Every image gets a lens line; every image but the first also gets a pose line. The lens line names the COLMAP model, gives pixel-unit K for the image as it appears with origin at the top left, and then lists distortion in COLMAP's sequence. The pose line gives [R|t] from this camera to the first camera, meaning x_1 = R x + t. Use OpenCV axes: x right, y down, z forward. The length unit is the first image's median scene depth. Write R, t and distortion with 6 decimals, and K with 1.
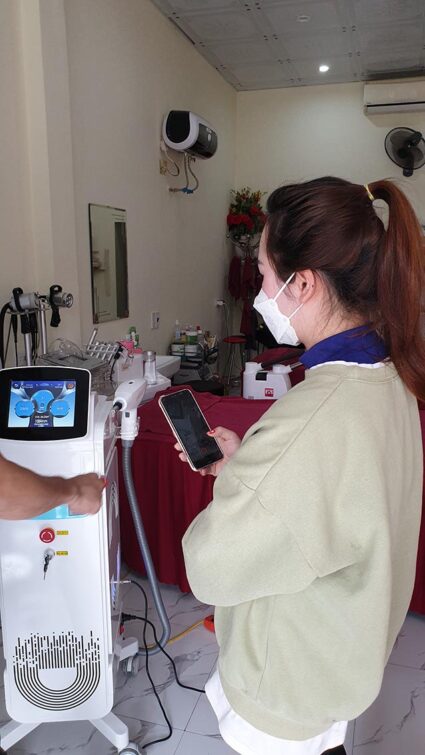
lens RADIAL K [[562.3, 0, 213.9], [0, 562.3, 398.7], [0, 0, 1]] dist [0.000167, -0.000639]
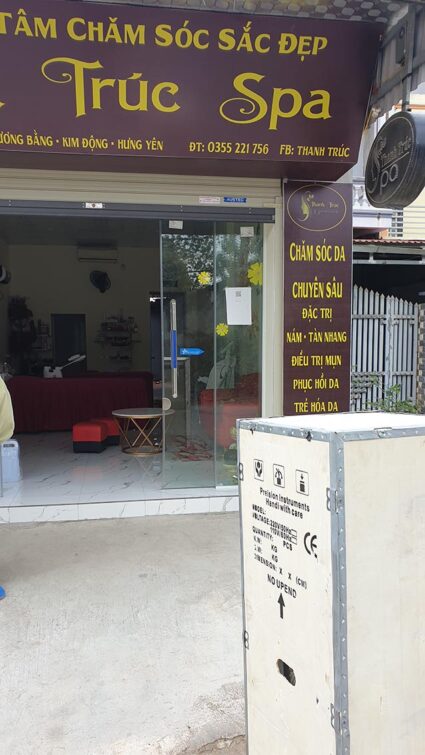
lens RADIAL K [[562.3, 0, 213.9], [0, 562.3, 398.7], [0, 0, 1]] dist [0.000167, -0.000639]
pose [[0.886776, -0.045251, 0.459979, -0.323272], [0.111611, 0.986709, -0.118103, 0.344160], [-0.448521, 0.156070, 0.880040, -1.175758]]
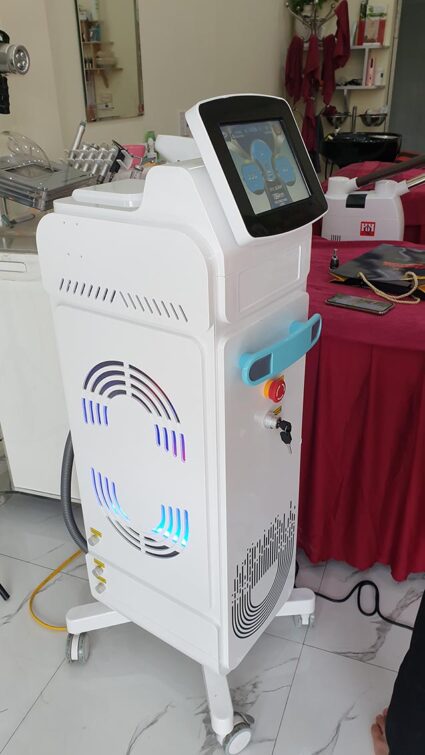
lens RADIAL K [[576.2, 0, 212.5], [0, 576.2, 377.5], [0, 0, 1]] dist [-0.000181, -0.000487]
pose [[0.997309, 0.012943, -0.072157, -0.014082], [0.004397, 0.971957, 0.235119, -0.001347], [0.073177, -0.234803, 0.969285, 0.237439]]
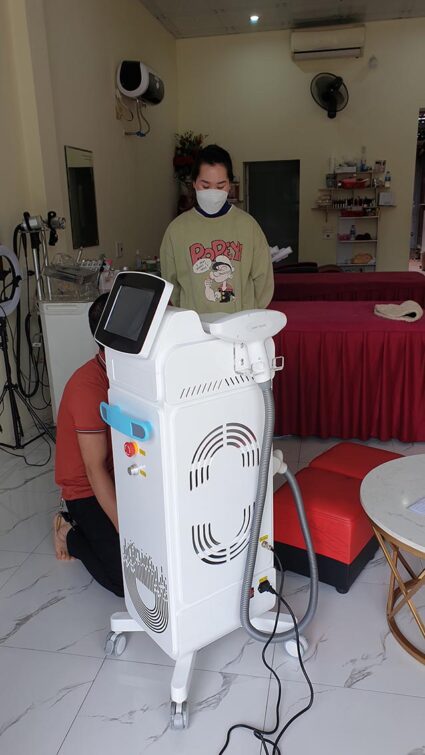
lens RADIAL K [[574.1, 0, 212.5], [0, 574.1, 377.5], [0, 0, 1]] dist [0.003898, 0.082354]
pose [[0.994244, -0.055203, 0.091824, -0.038525], [0.051199, 0.997656, 0.045399, 0.078651], [-0.094115, -0.040437, 0.994740, -0.200843]]
